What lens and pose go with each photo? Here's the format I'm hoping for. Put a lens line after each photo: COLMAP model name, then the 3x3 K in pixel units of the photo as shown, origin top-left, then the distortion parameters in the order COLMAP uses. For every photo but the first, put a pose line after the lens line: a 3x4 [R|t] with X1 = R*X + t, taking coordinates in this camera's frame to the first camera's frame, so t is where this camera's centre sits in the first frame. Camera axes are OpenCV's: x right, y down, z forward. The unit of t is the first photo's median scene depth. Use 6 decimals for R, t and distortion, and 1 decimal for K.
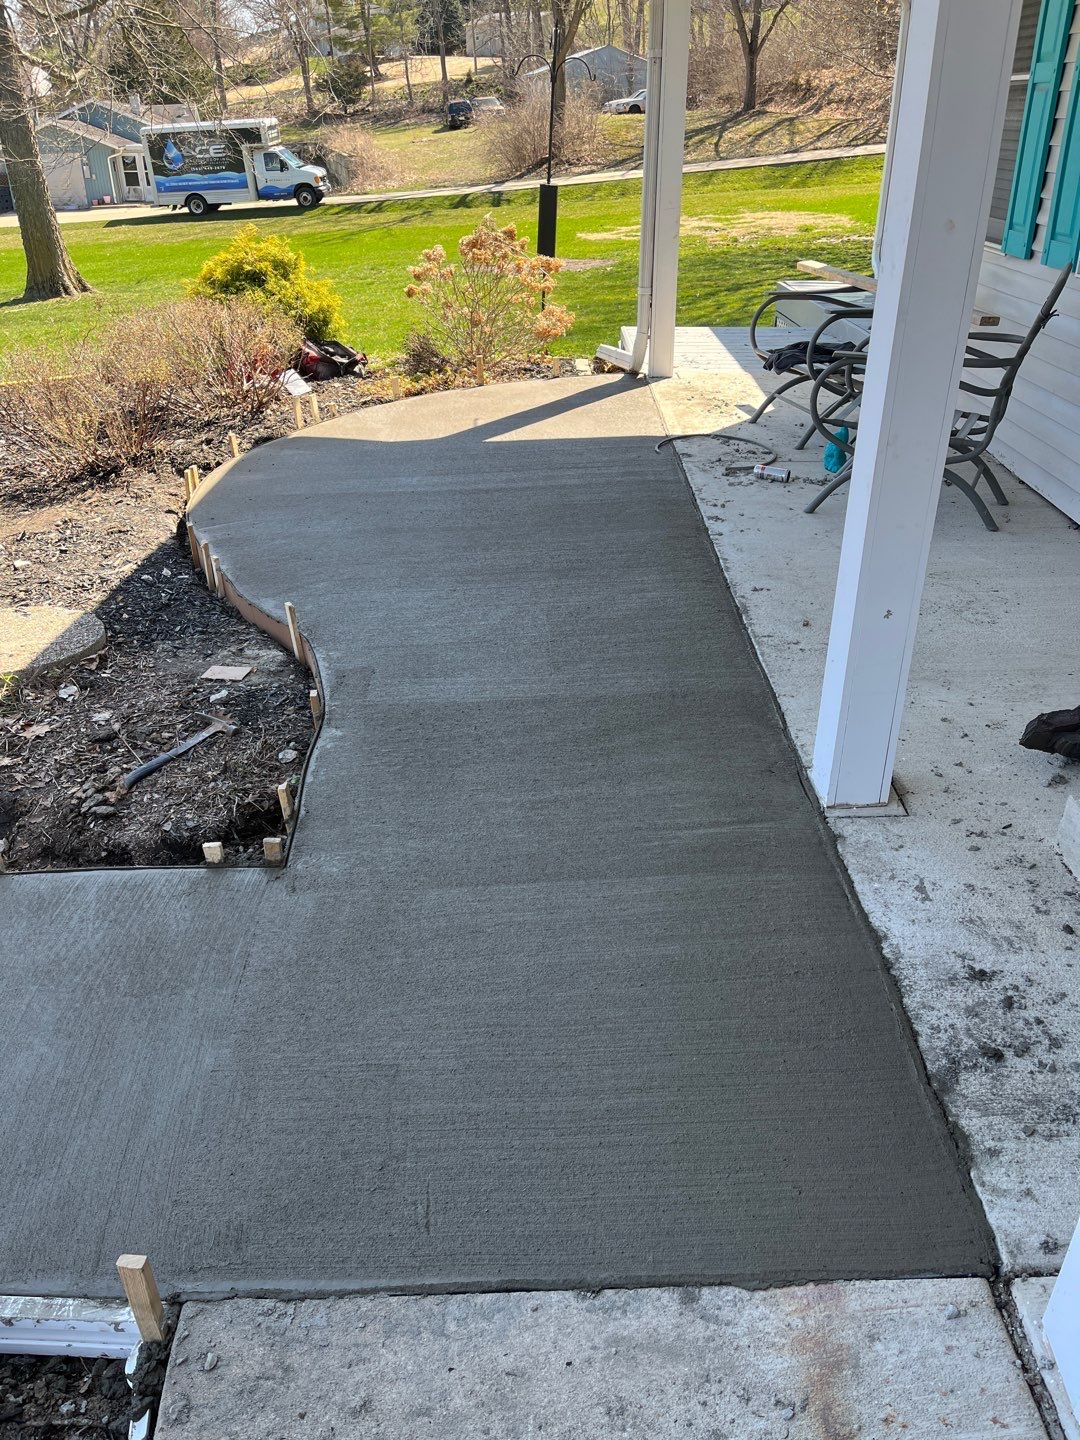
lens RADIAL K [[1097.3, 0, 544.7], [0, 1097.3, 723.3], [0, 0, 1]] dist [0.069721, -0.089123]
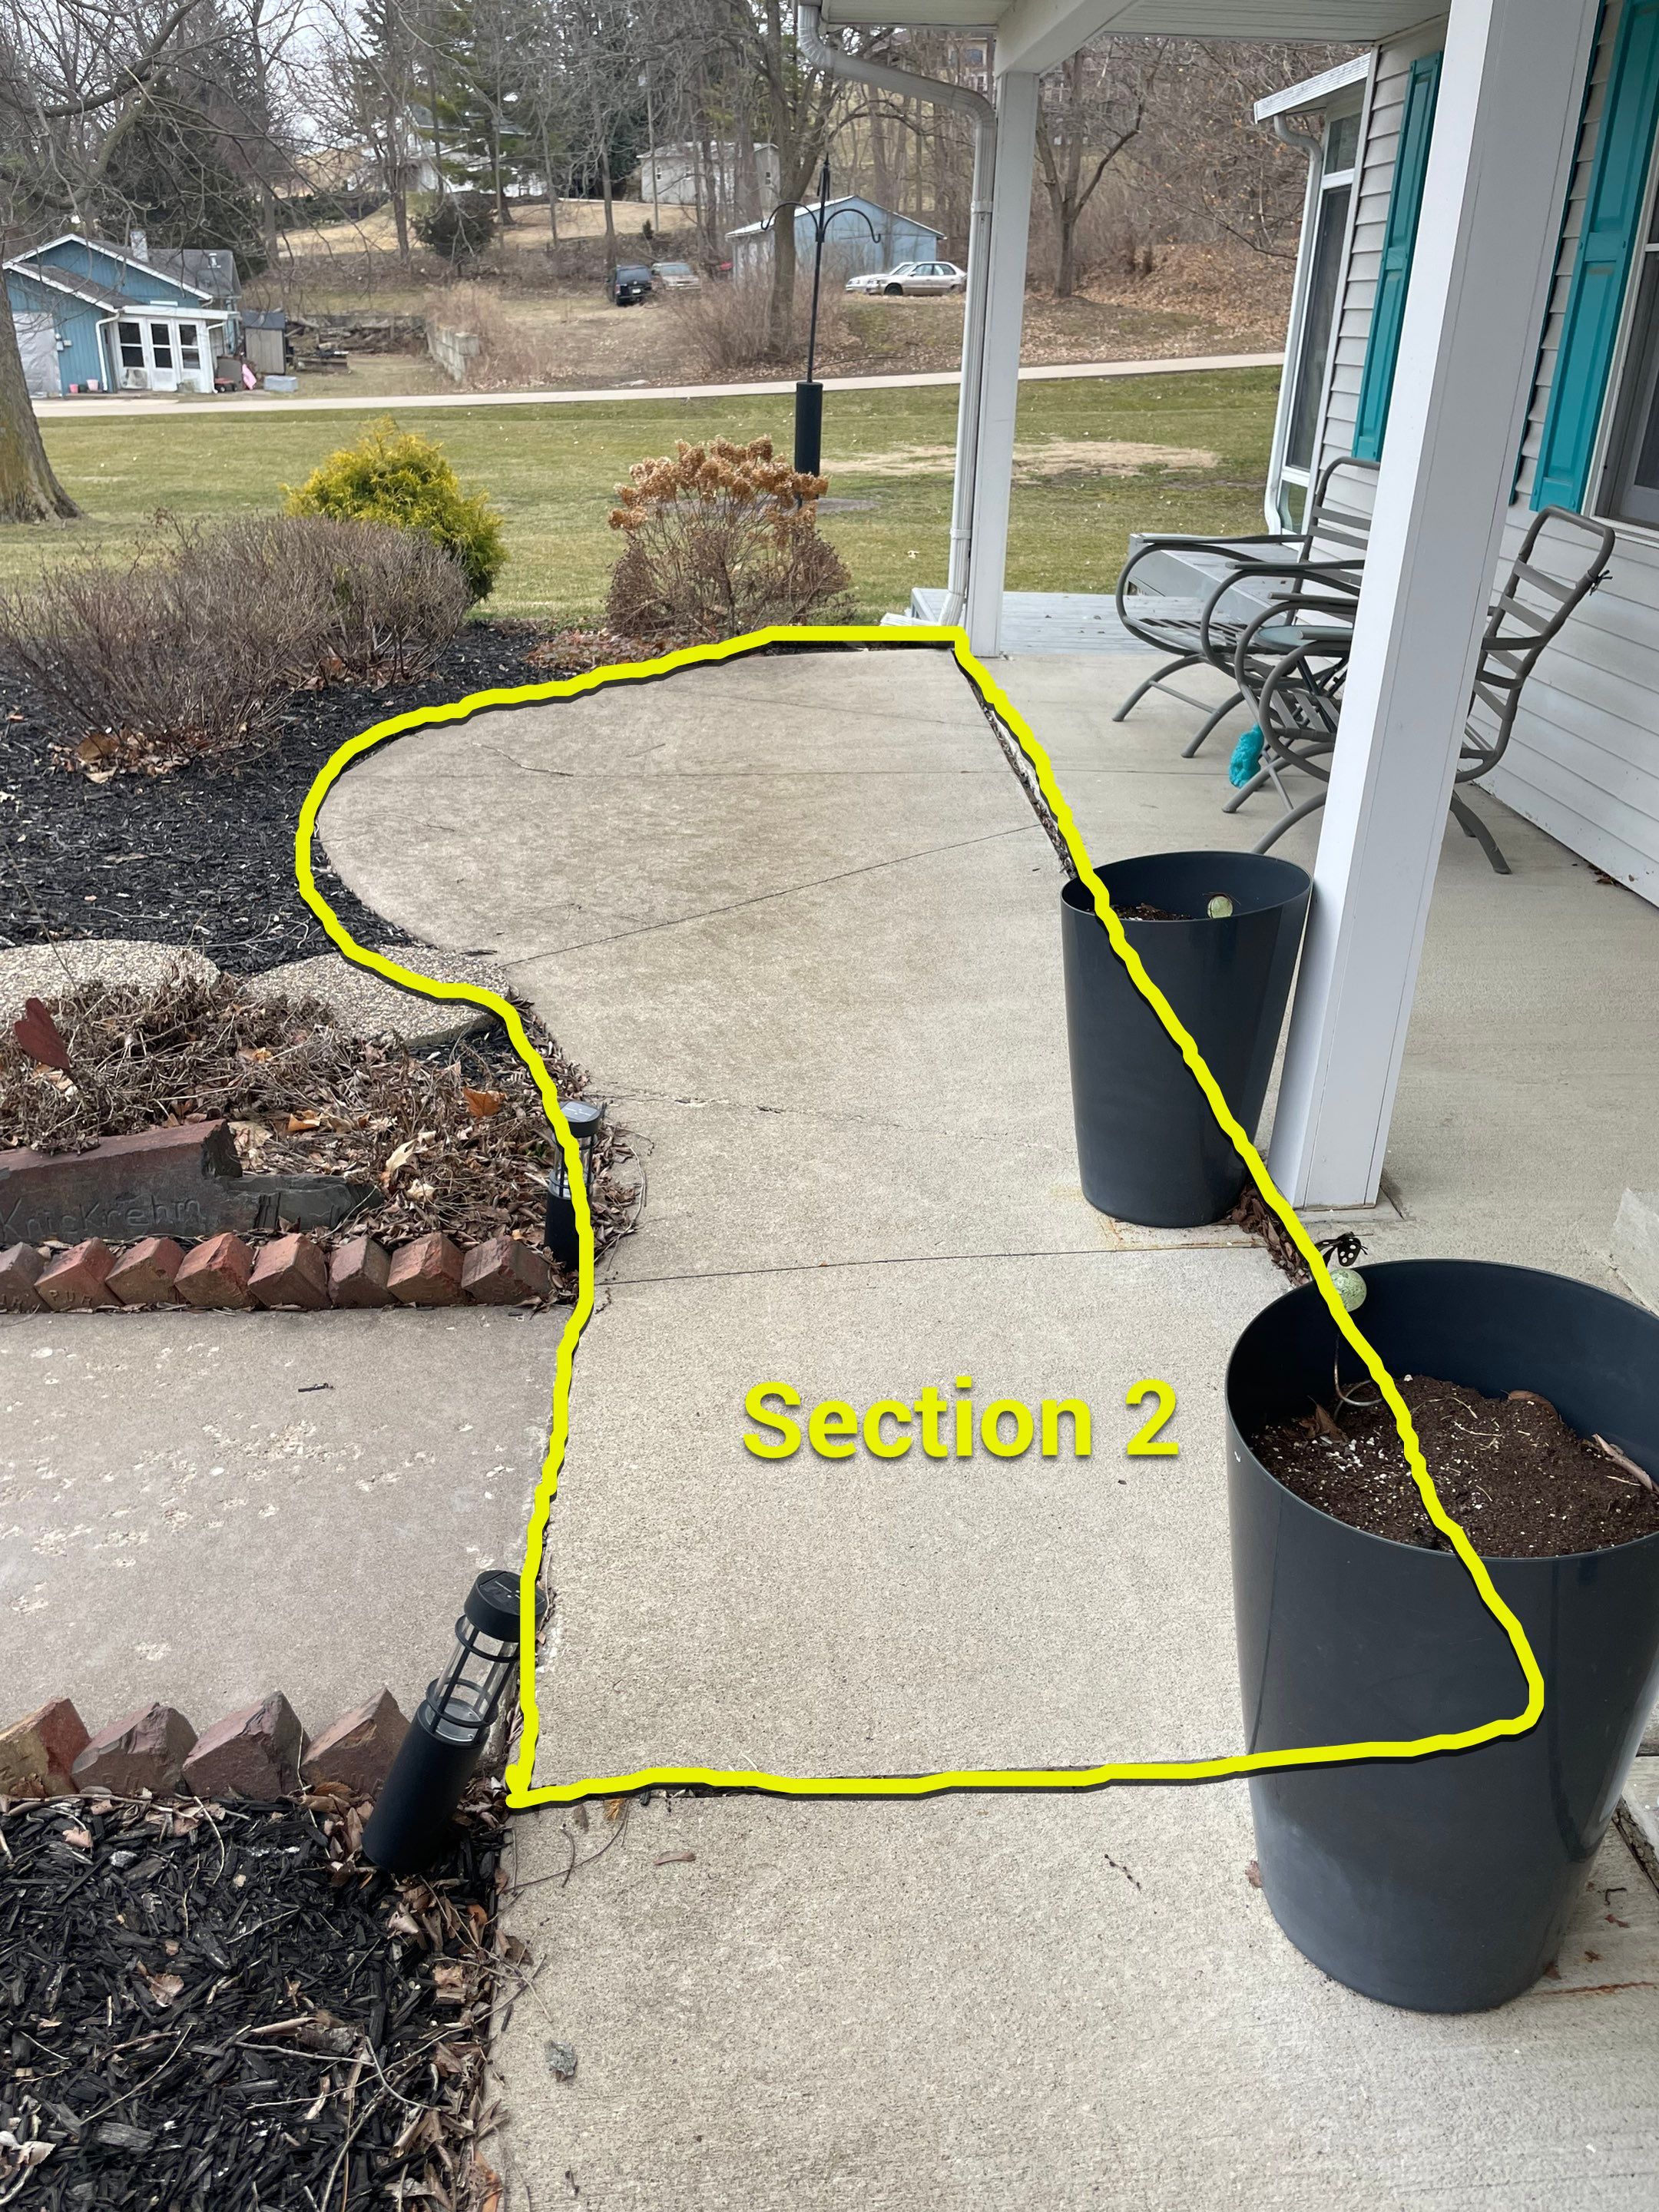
lens RADIAL K [[1685.5, 0, 852.5], [0, 1685.5, 1086.3], [0, 0, 1]] dist [0.069721, -0.089123]
pose [[0.997762, 0.015052, 0.065149, -0.013978], [-0.010724, 0.997743, -0.066285, 0.009349], [-0.066000, 0.065438, 0.995672, -0.012489]]
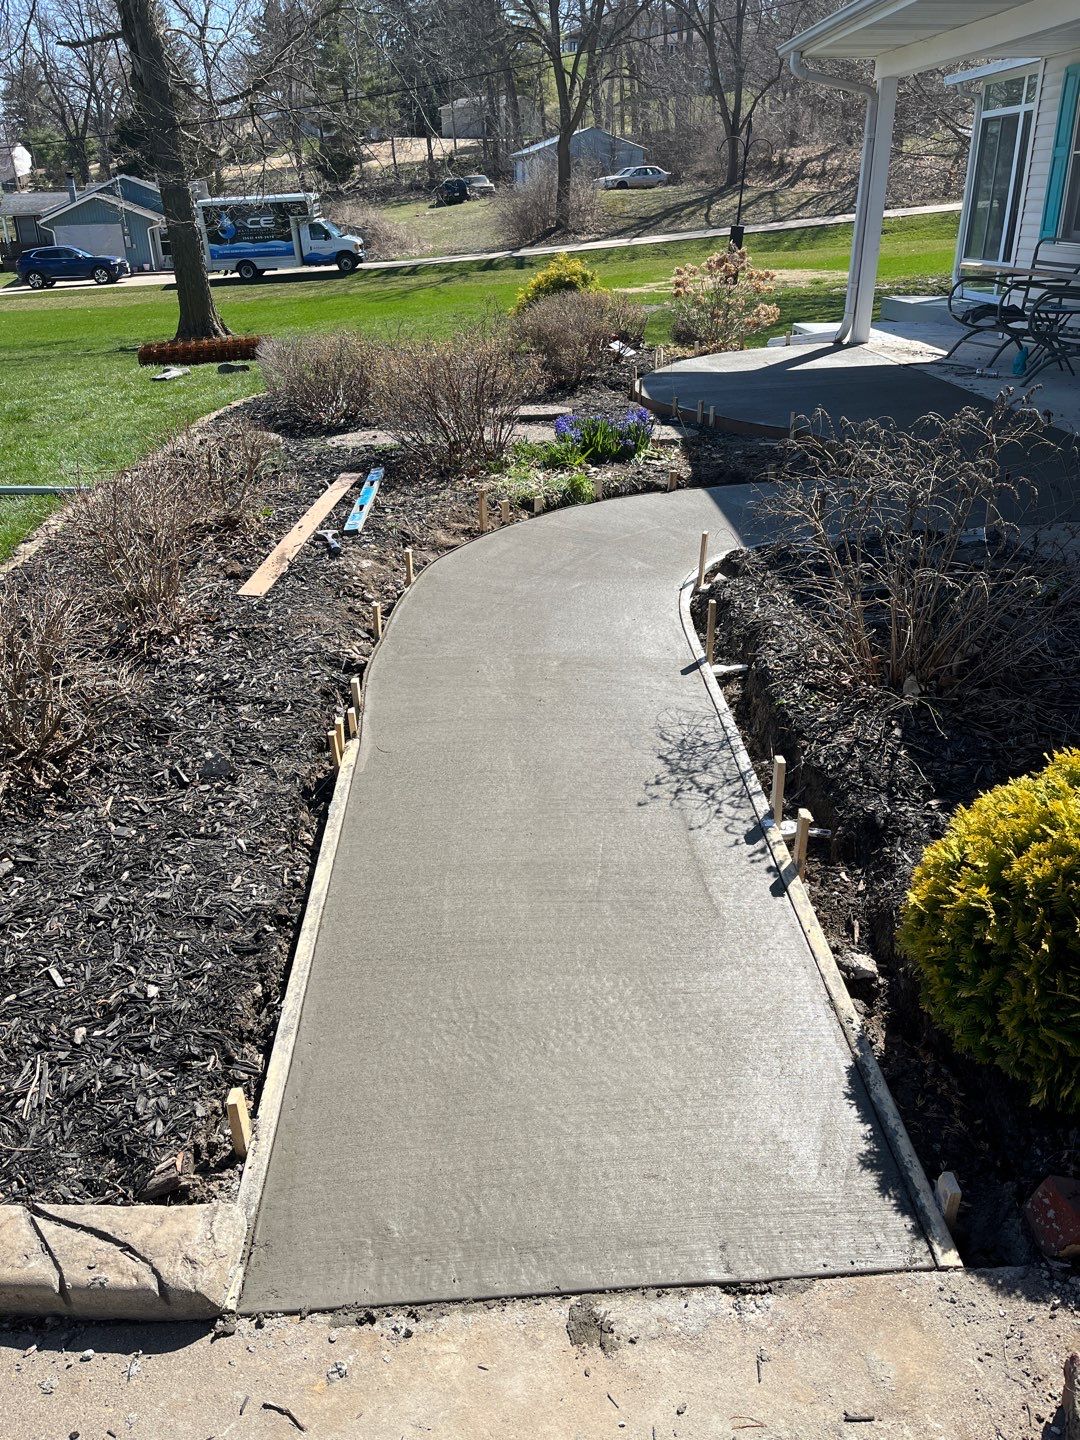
lens RADIAL K [[1097.3, 0, 540.4], [0, 1097.3, 727.6], [0, 0, 1]] dist [0.069721, -0.089123]
pose [[0.999231, -0.020286, 0.033562, -0.136223], [0.022001, 0.998428, -0.051547, 0.096989], [-0.032464, 0.052246, 0.998106, -0.163168]]
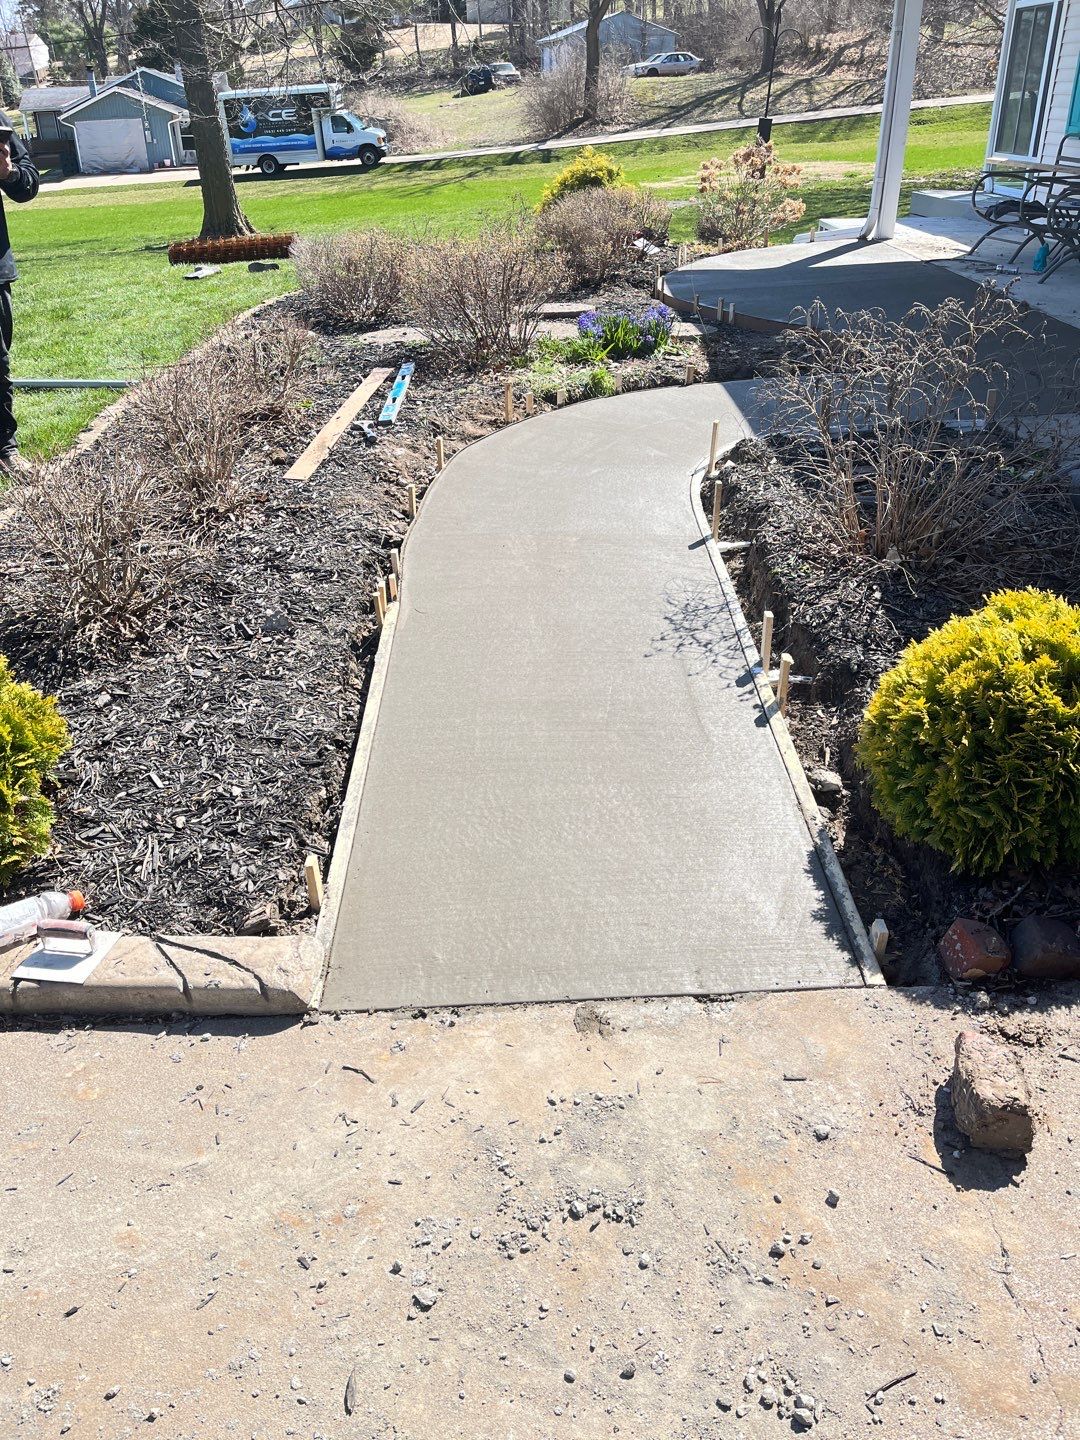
lens RADIAL K [[1097.3, 0, 535.7], [0, 1097.3, 713.4], [0, 0, 1]] dist [0.069721, -0.089123]
pose [[0.999868, -0.014404, 0.007527, -0.136422], [0.014279, 0.999764, 0.016400, 0.105307], [-0.007762, -0.016290, 0.999837, -0.183033]]
